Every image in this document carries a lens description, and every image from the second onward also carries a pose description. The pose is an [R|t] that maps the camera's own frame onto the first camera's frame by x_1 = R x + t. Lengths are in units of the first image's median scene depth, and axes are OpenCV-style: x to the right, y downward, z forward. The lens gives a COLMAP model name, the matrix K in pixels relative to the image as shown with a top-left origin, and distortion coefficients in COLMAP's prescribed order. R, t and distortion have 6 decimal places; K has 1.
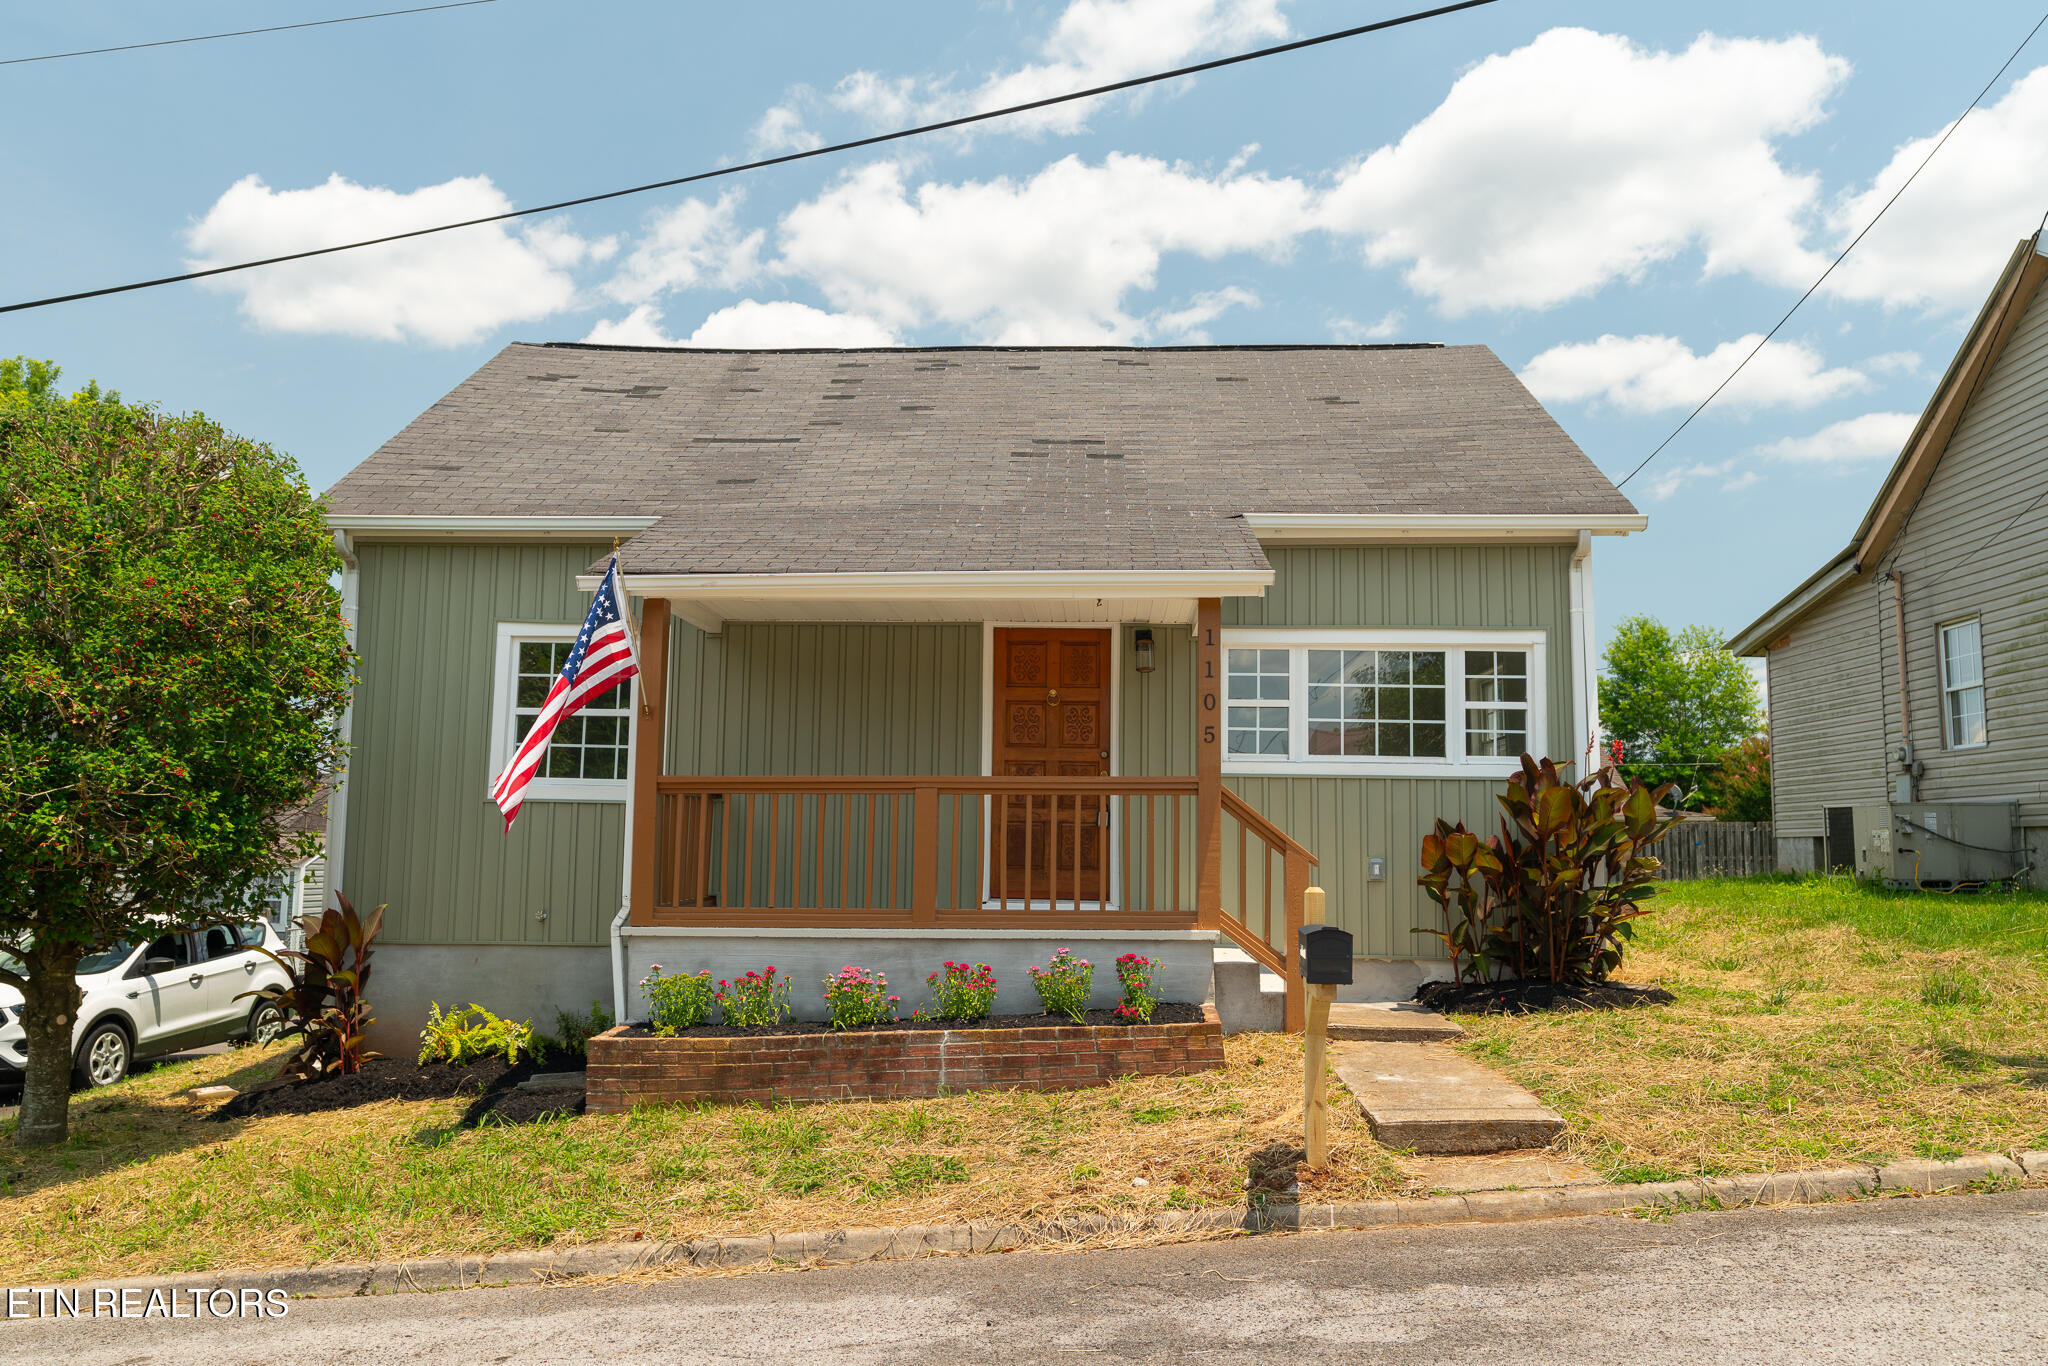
lens RADIAL K [[1521.6, 0, 1027.7], [0, 1521.6, 686.1], [0, 0, 1]] dist [0.008838, -0.000716]
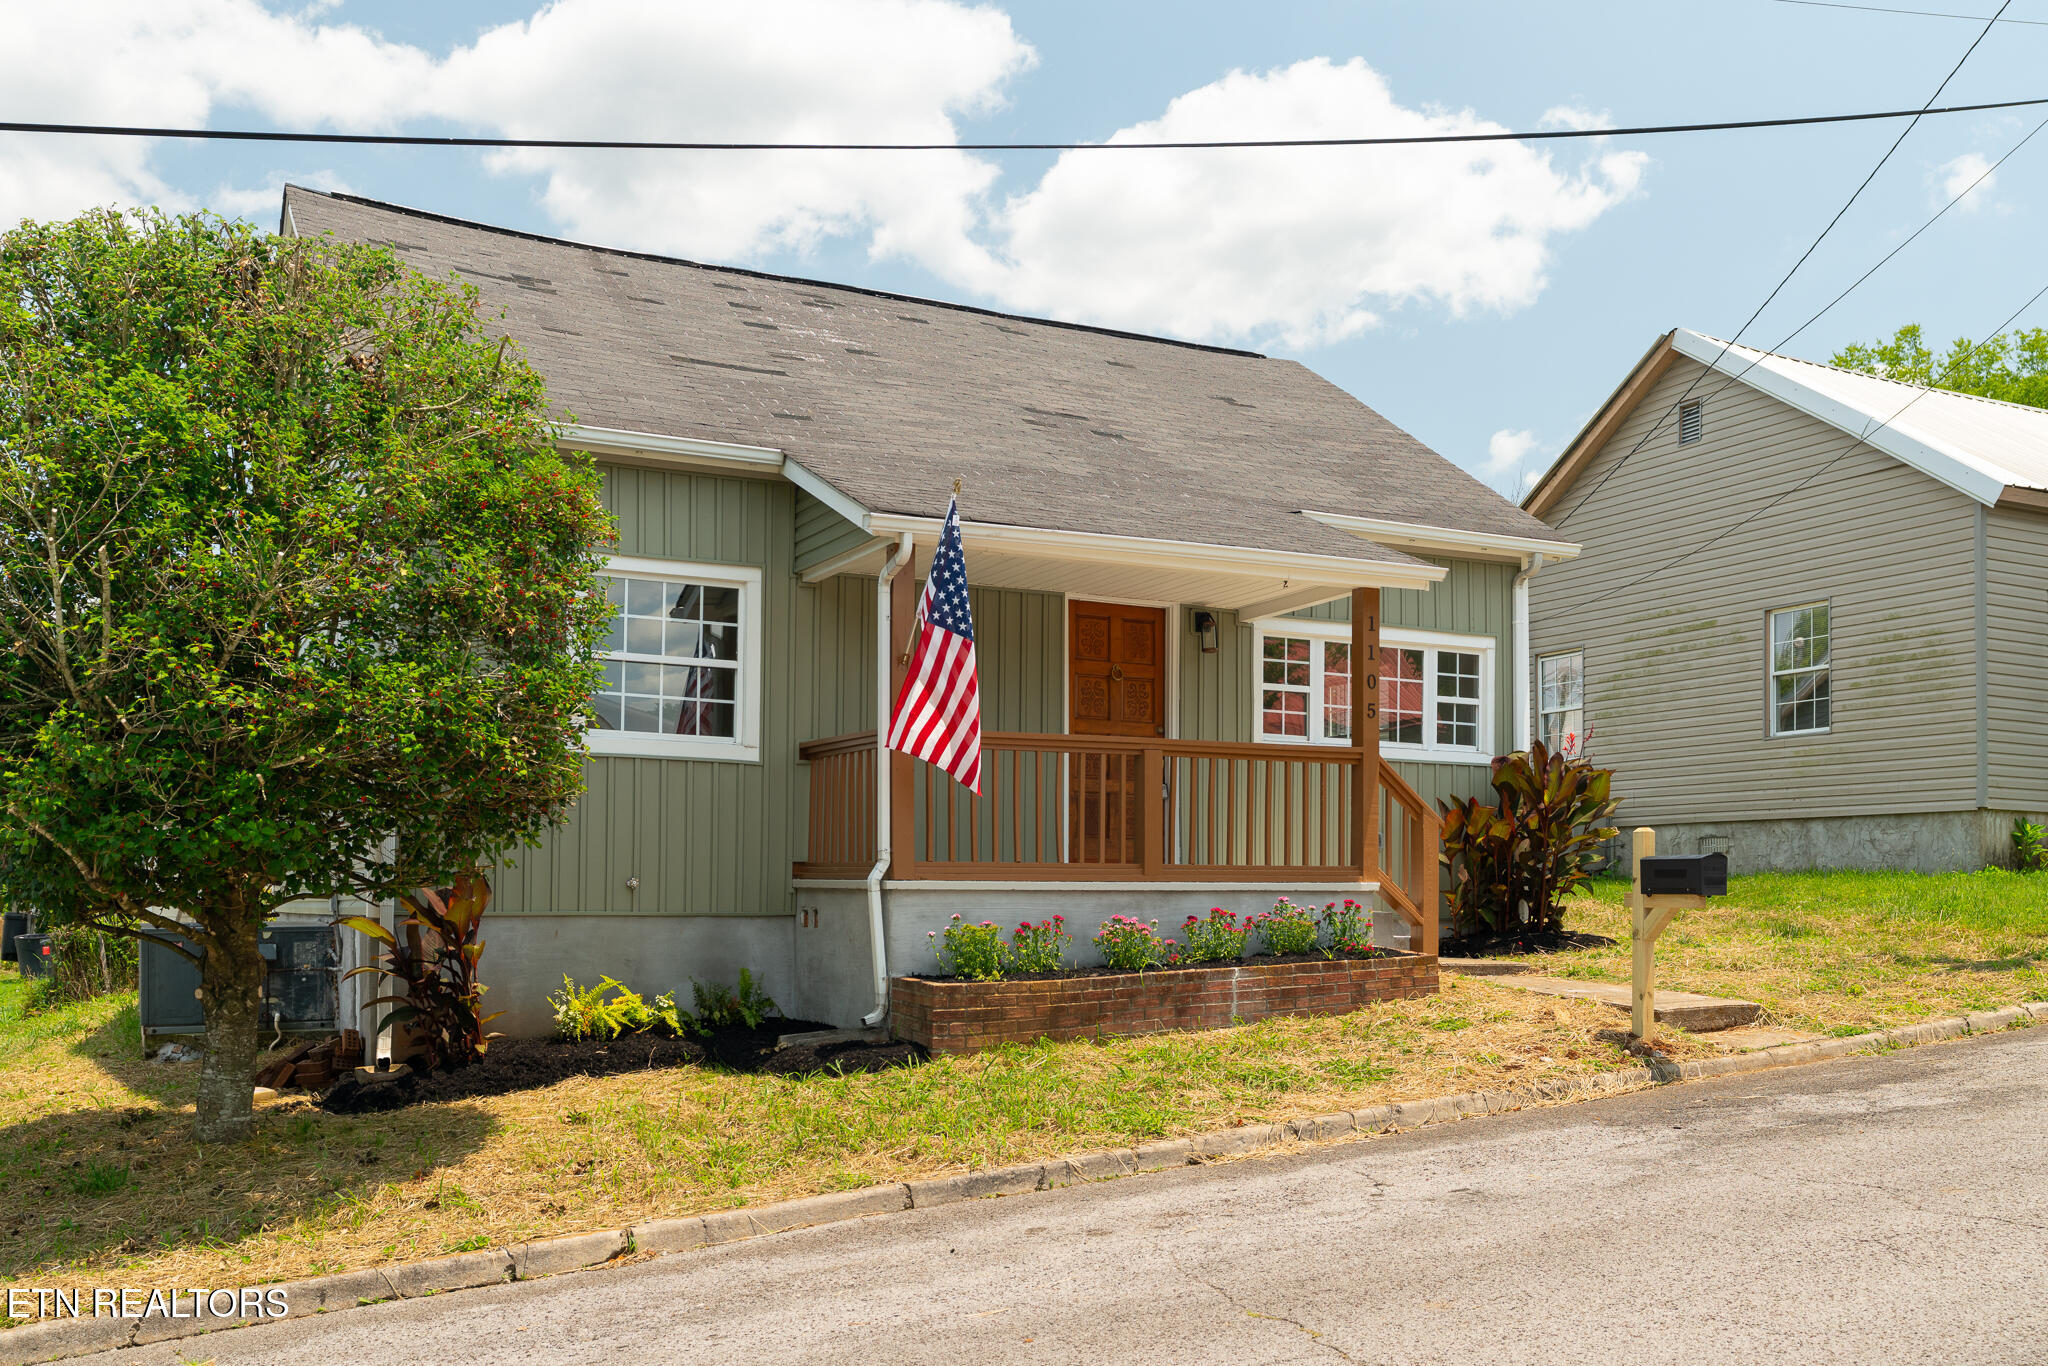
lens RADIAL K [[1824.5, 0, 1020.2], [0, 1824.5, 814.1], [0, 0, 1]] dist [0.012232, 0.005233]
pose [[0.876566, 0.017812, 0.480952, -0.652523], [-0.048042, 0.997562, 0.050616, 0.045185], [-0.478878, -0.067475, 0.875284, -0.054694]]
